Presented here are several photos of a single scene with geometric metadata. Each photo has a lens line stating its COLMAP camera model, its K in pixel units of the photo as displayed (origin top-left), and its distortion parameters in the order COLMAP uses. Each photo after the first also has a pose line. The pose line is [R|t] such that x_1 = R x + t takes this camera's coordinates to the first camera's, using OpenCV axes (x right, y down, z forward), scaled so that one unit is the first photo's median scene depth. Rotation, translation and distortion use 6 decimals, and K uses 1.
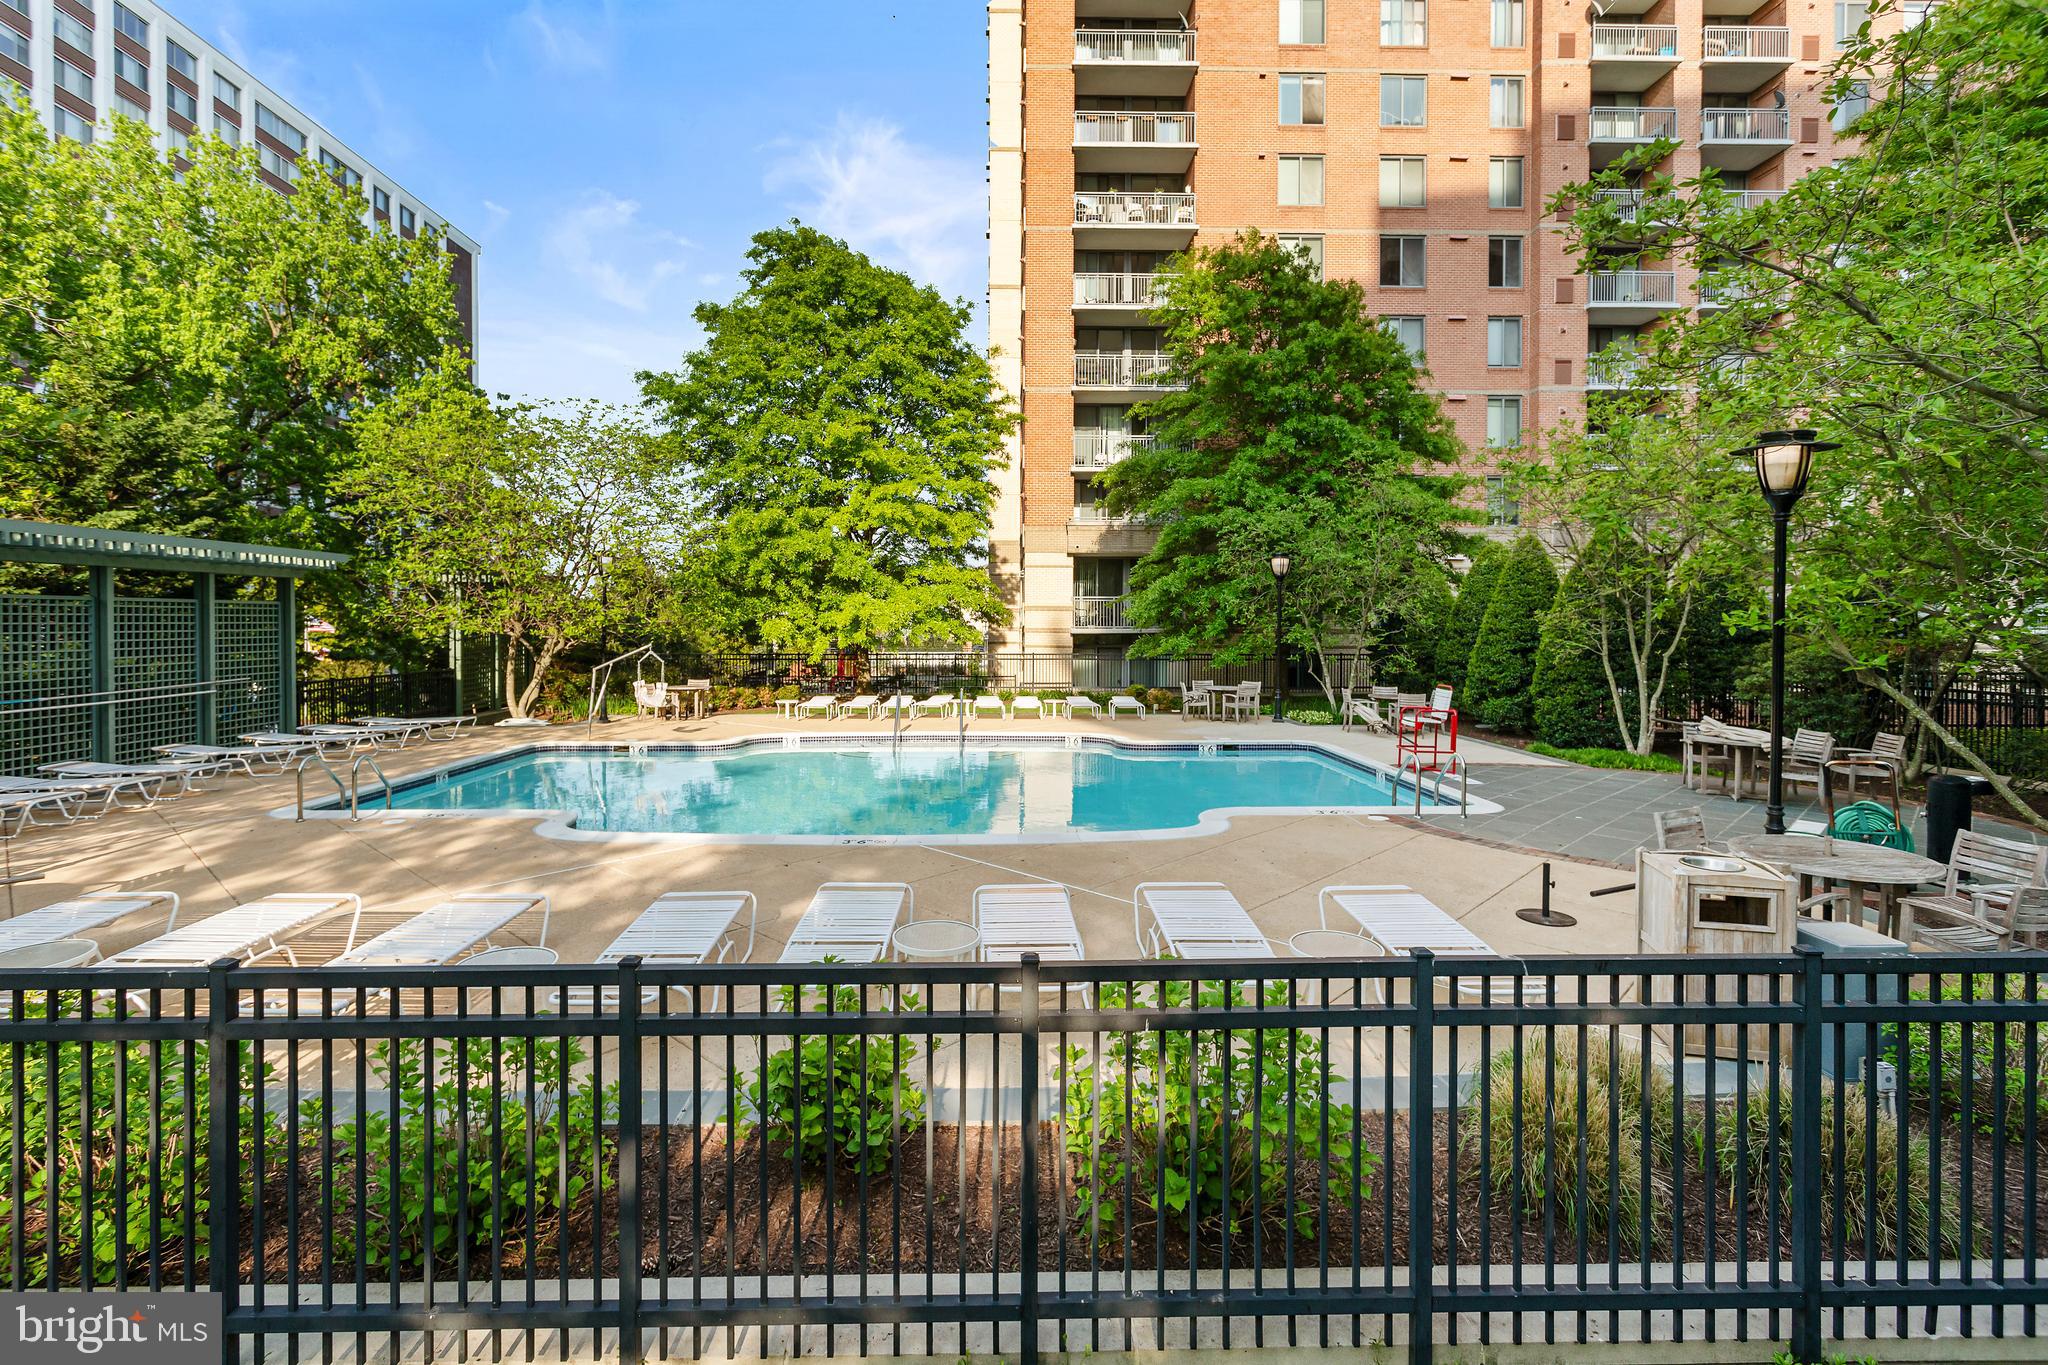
lens RADIAL K [[1003.0, 0, 1044.6], [0, 1003.0, 645.9], [0, 0, 1]] dist [-0.000976, 0.000224]
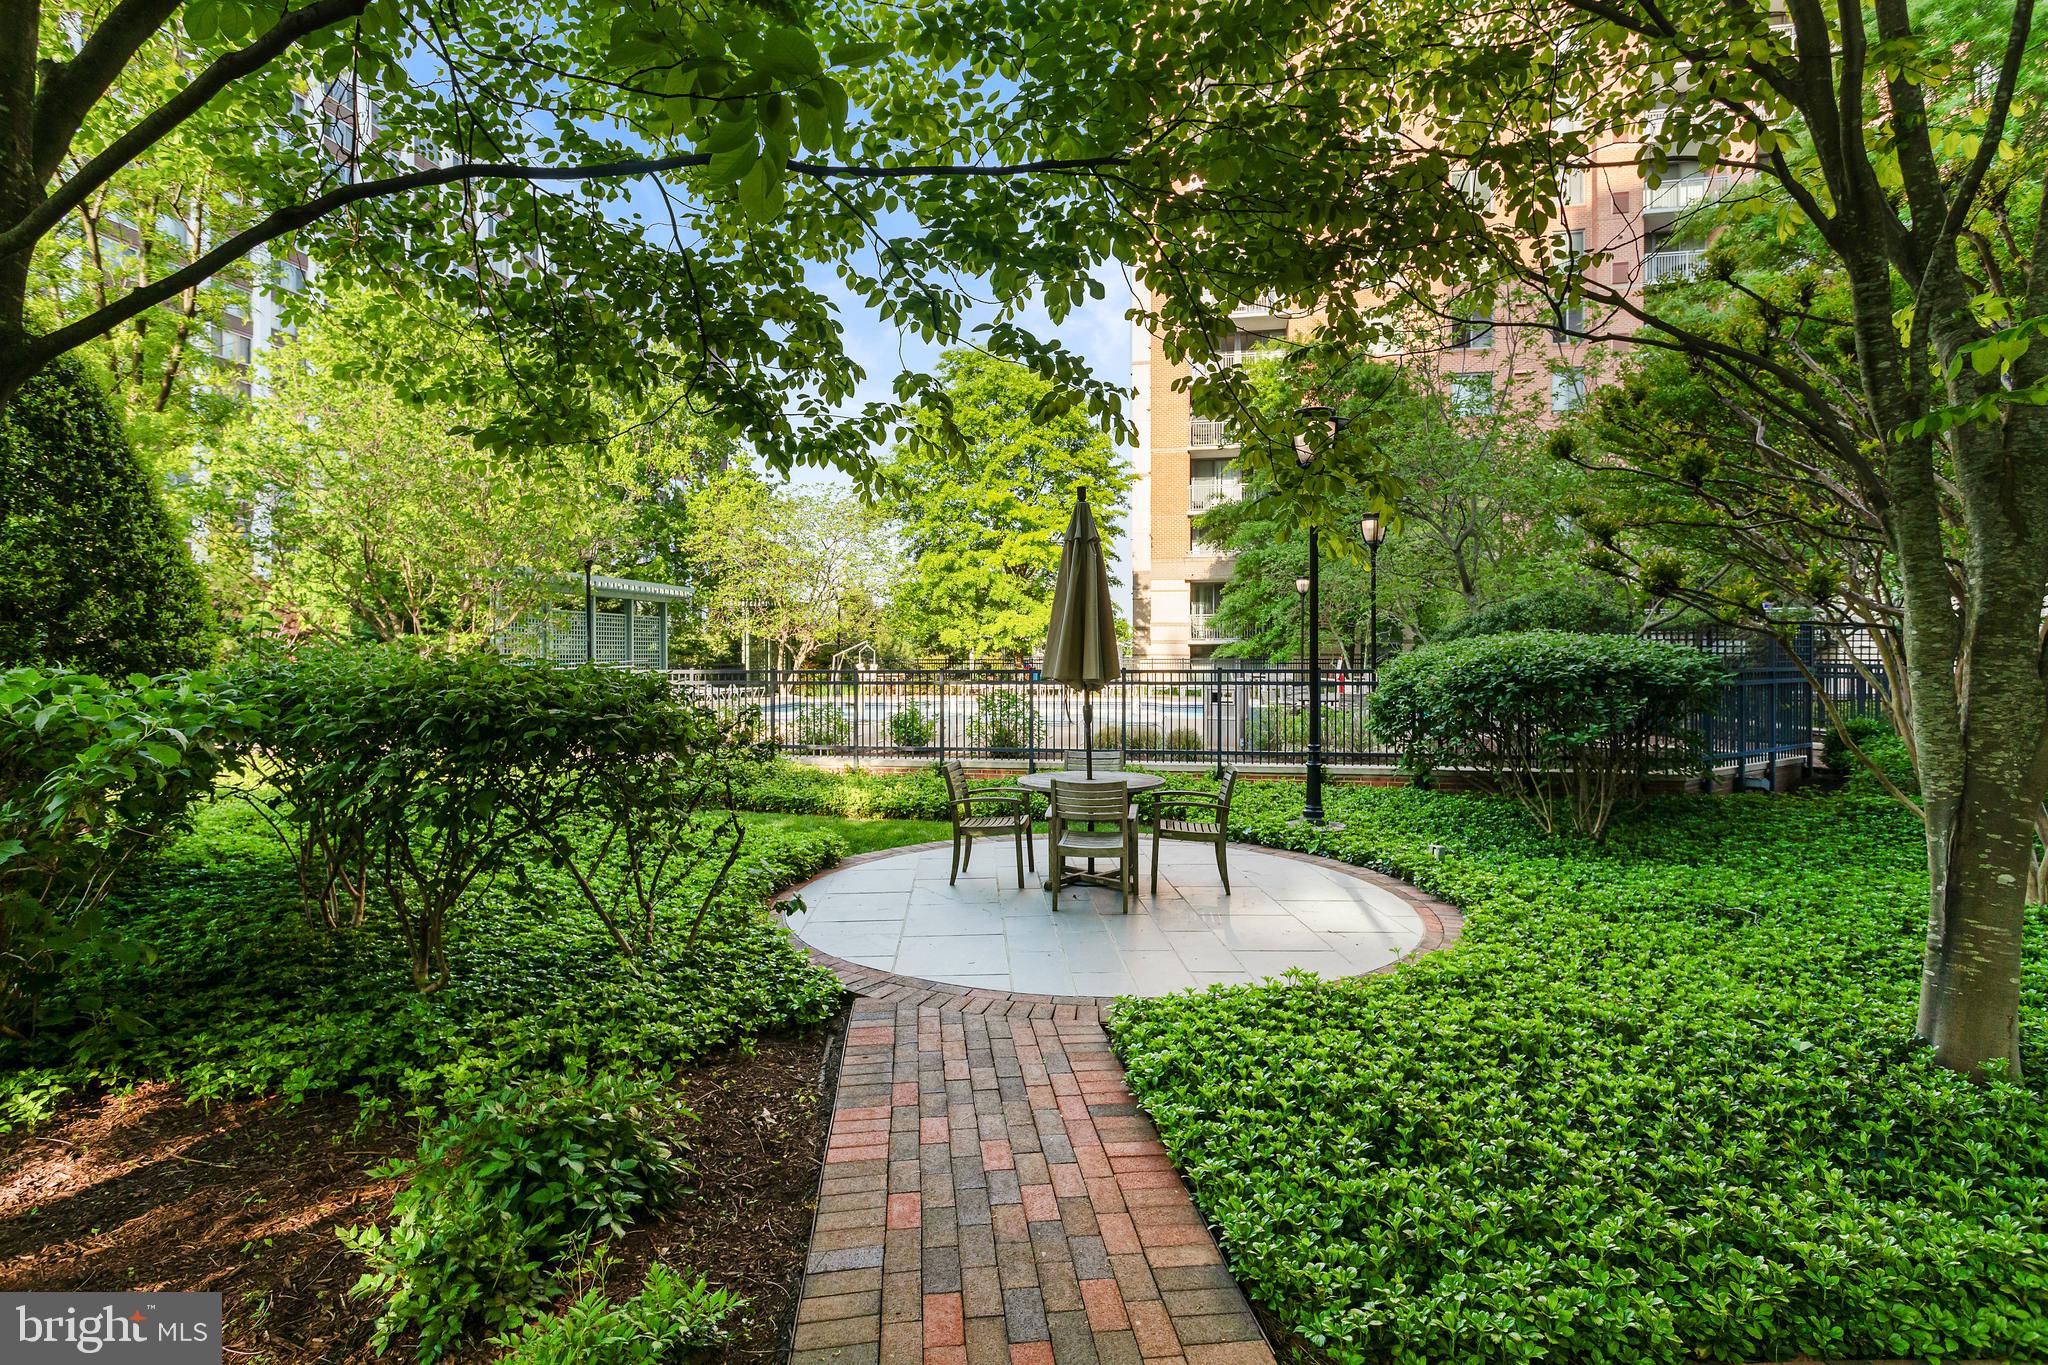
lens RADIAL K [[1003.0, 0, 1044.6], [0, 1003.0, 645.9], [0, 0, 1]] dist [-0.000976, 0.000224]
pose [[0.979331, -0.005846, -0.202180, 0.146954], [-0.000332, 0.999534, -0.030509, 0.038849], [0.202264, 0.029946, 0.978873, -0.358483]]
